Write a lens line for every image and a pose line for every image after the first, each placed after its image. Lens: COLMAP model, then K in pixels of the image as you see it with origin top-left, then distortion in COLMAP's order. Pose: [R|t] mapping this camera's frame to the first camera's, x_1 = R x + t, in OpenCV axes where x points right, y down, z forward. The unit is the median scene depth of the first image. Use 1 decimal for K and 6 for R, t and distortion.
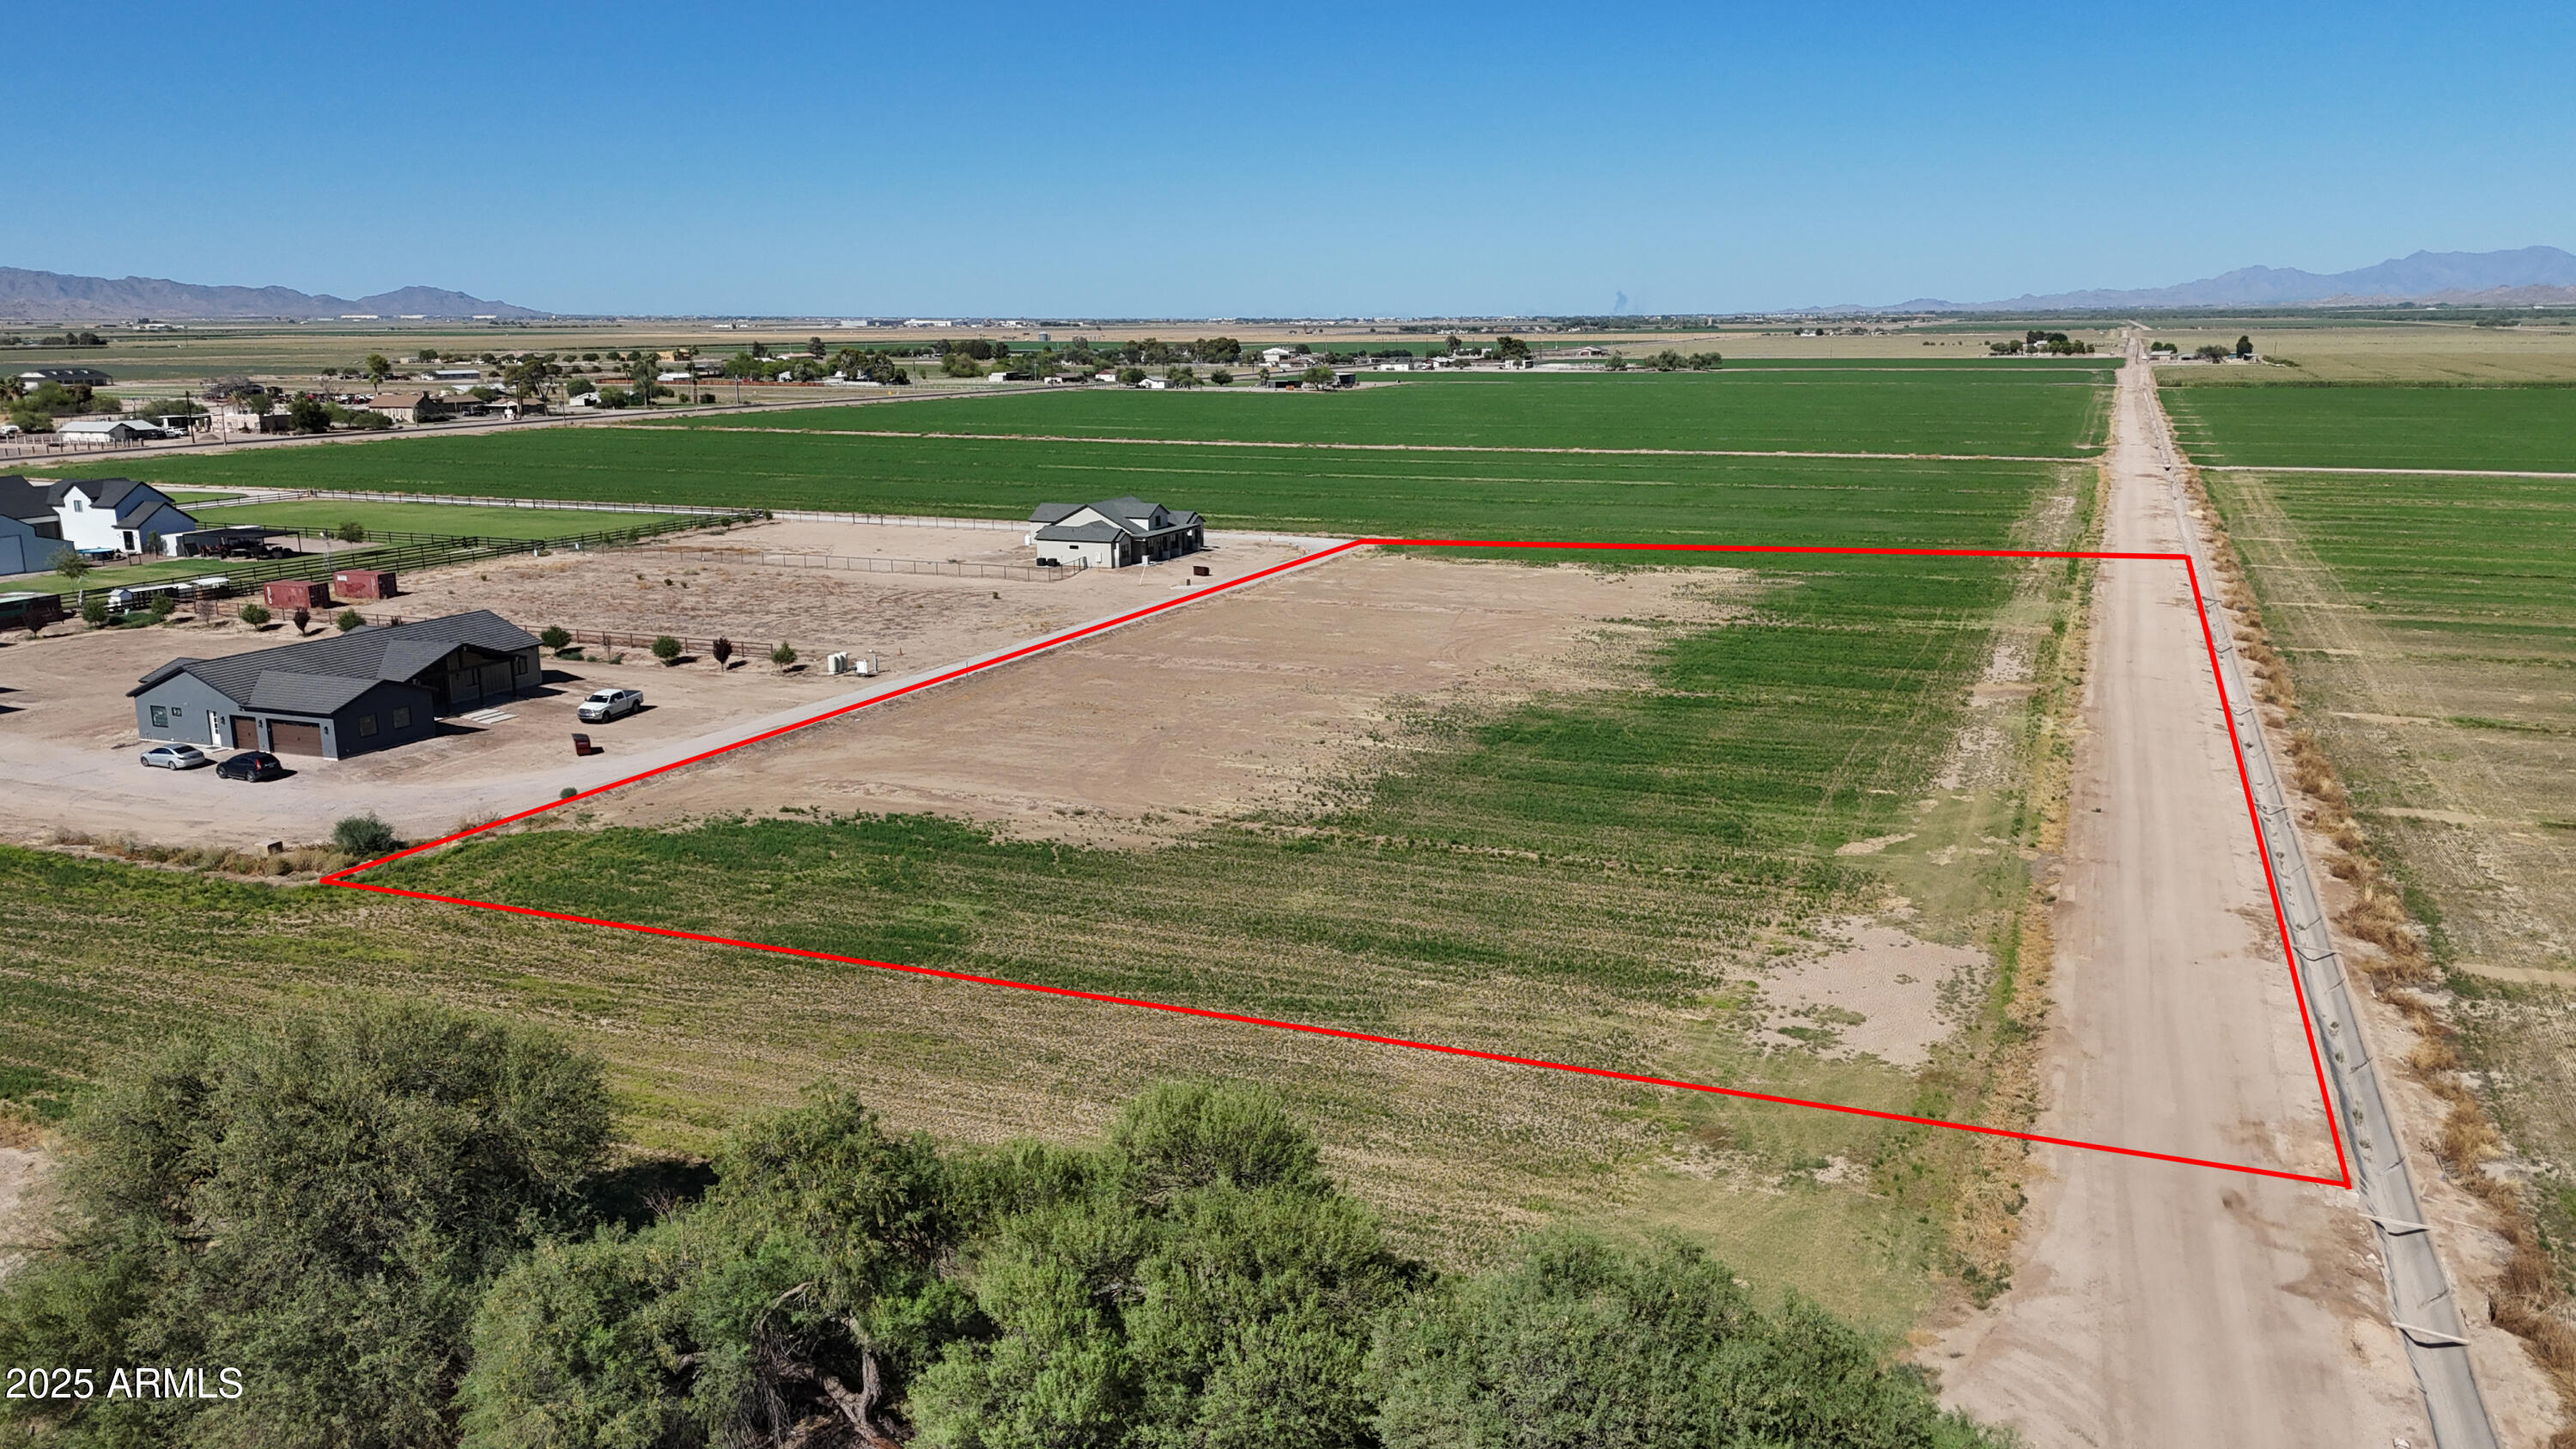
lens RADIAL K [[1904.0, 0, 1298.5], [0, 1904.0, 719.7], [0, 0, 1]] dist [0.066773, -0.063558]
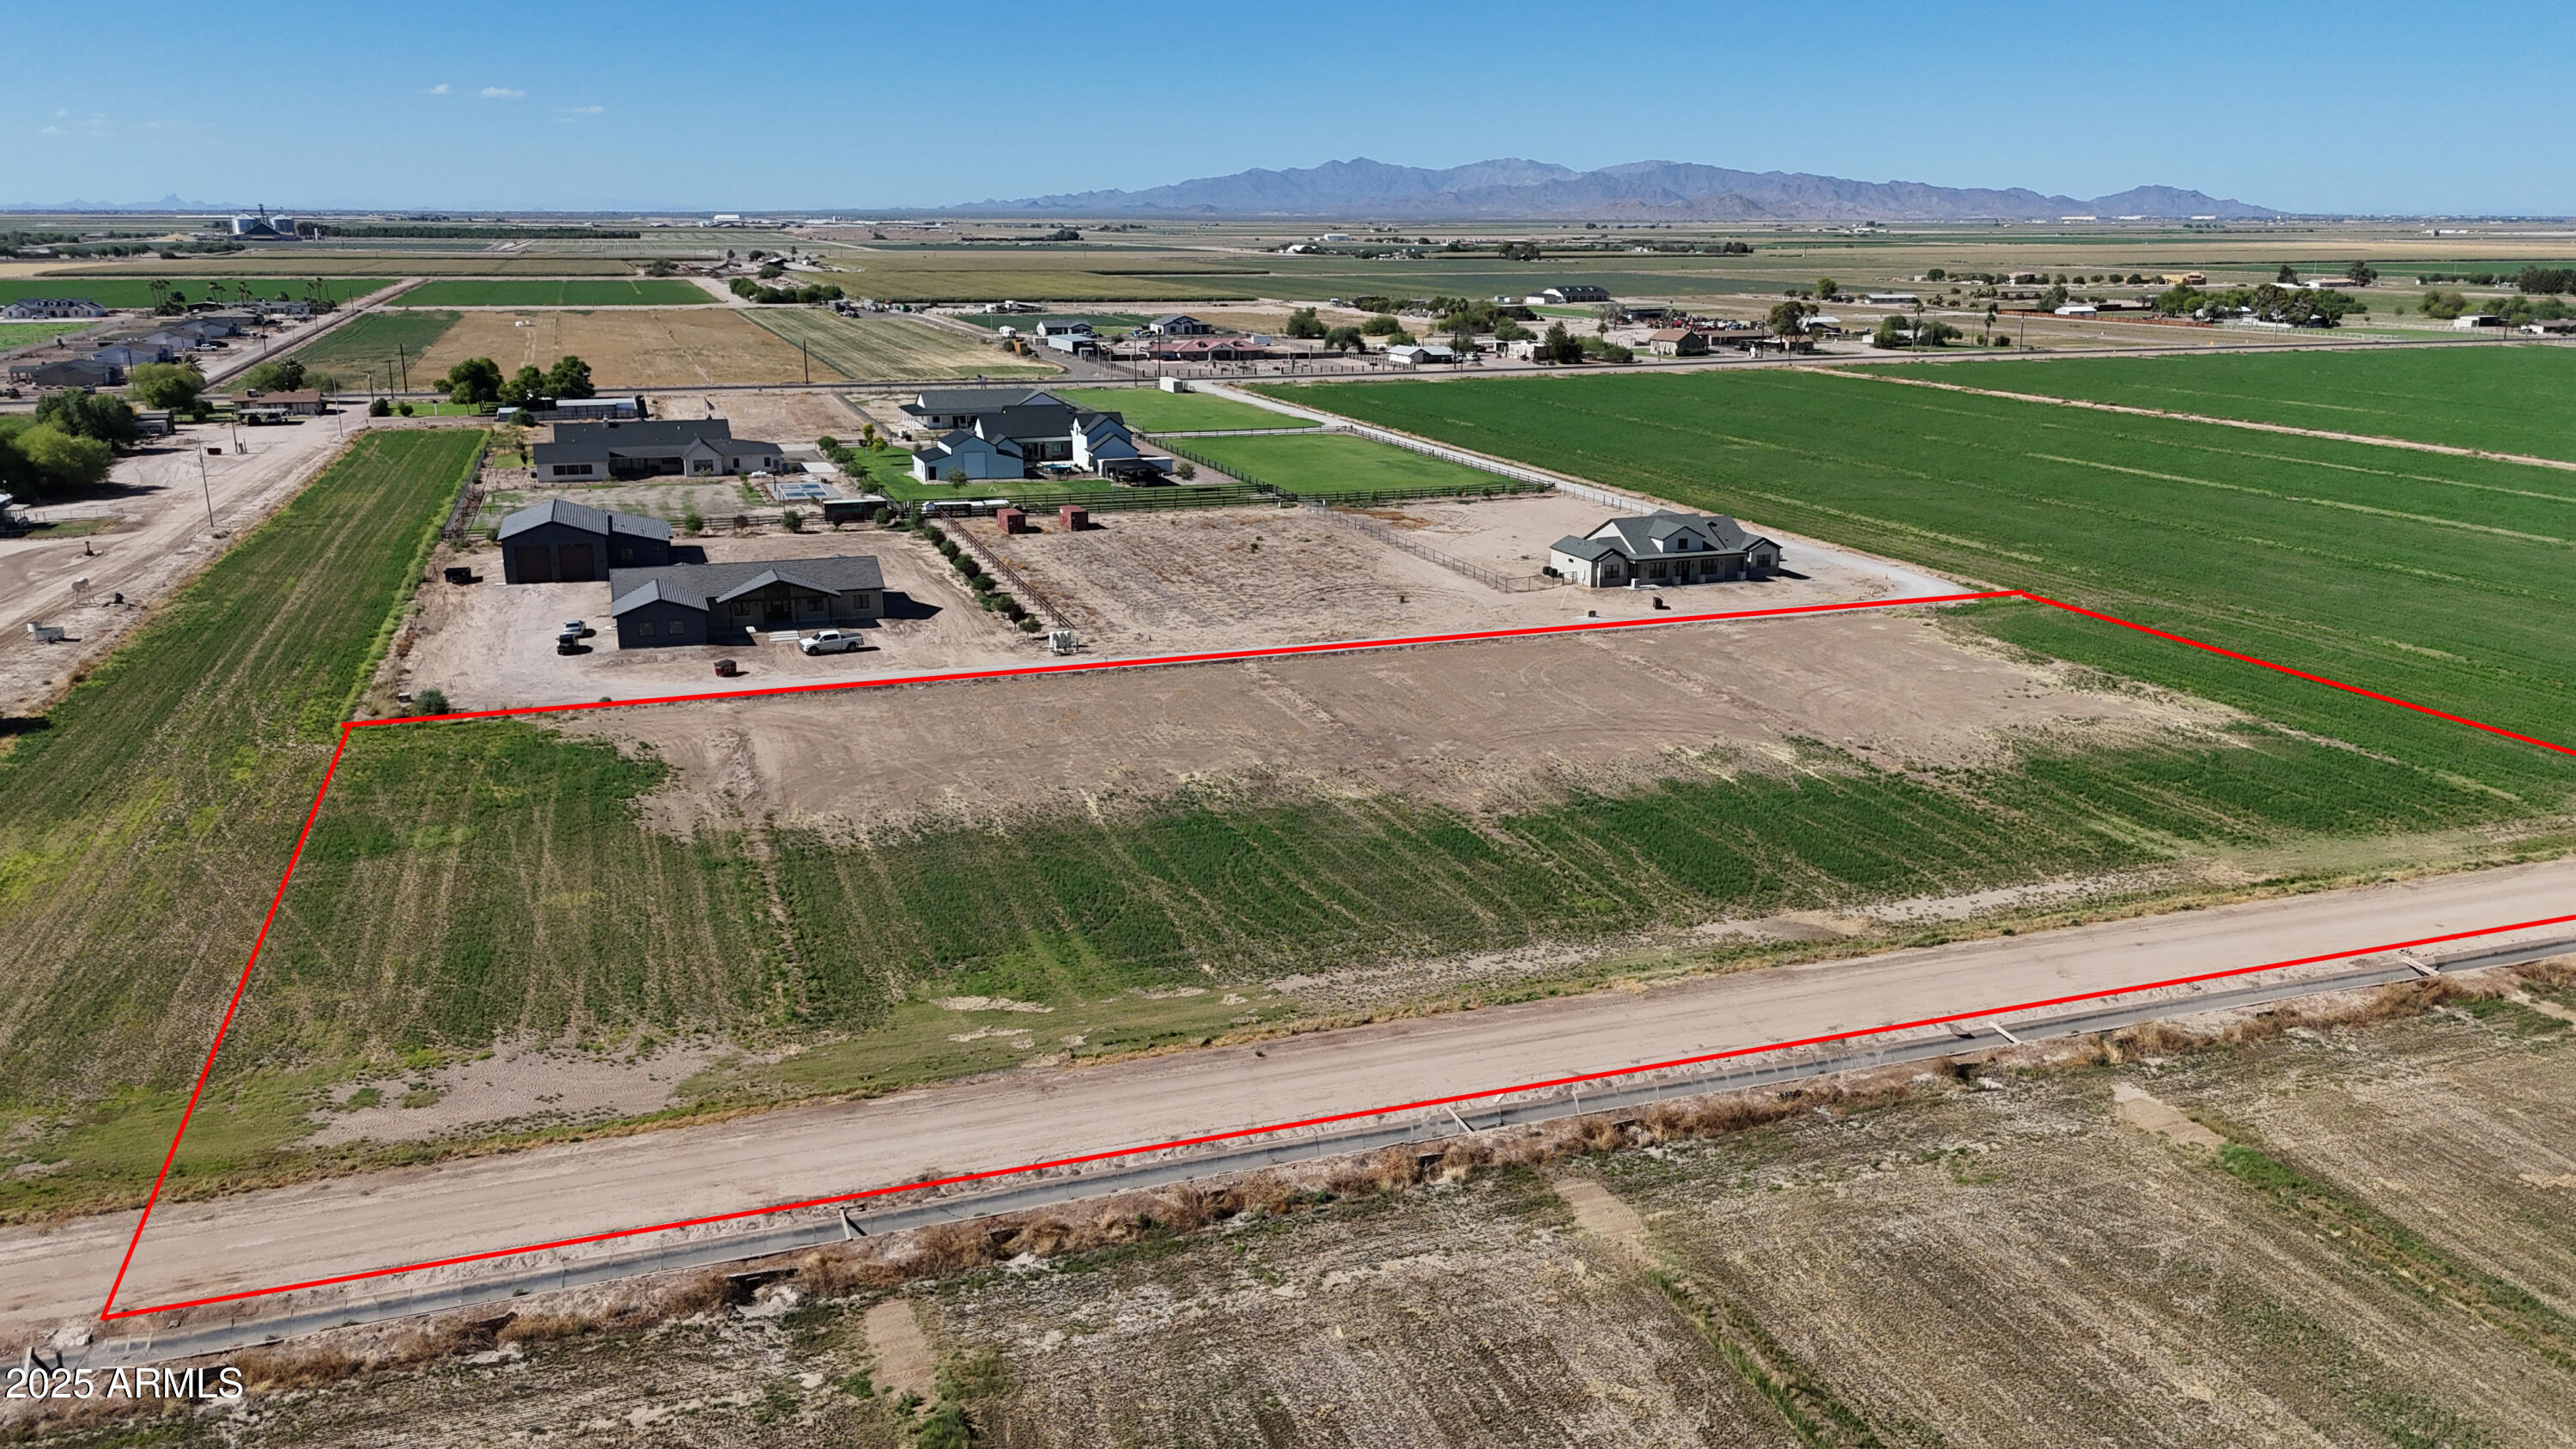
lens RADIAL K [[1904.0, 0, 1289.9], [0, 1904.0, 737.1], [0, 0, 1]] dist [0.066773, -0.063558]
pose [[0.675348, 0.201919, -0.709320, 0.980972], [-0.160578, 0.978974, 0.125793, -0.197359], [0.719806, 0.028947, 0.693572, 0.402536]]
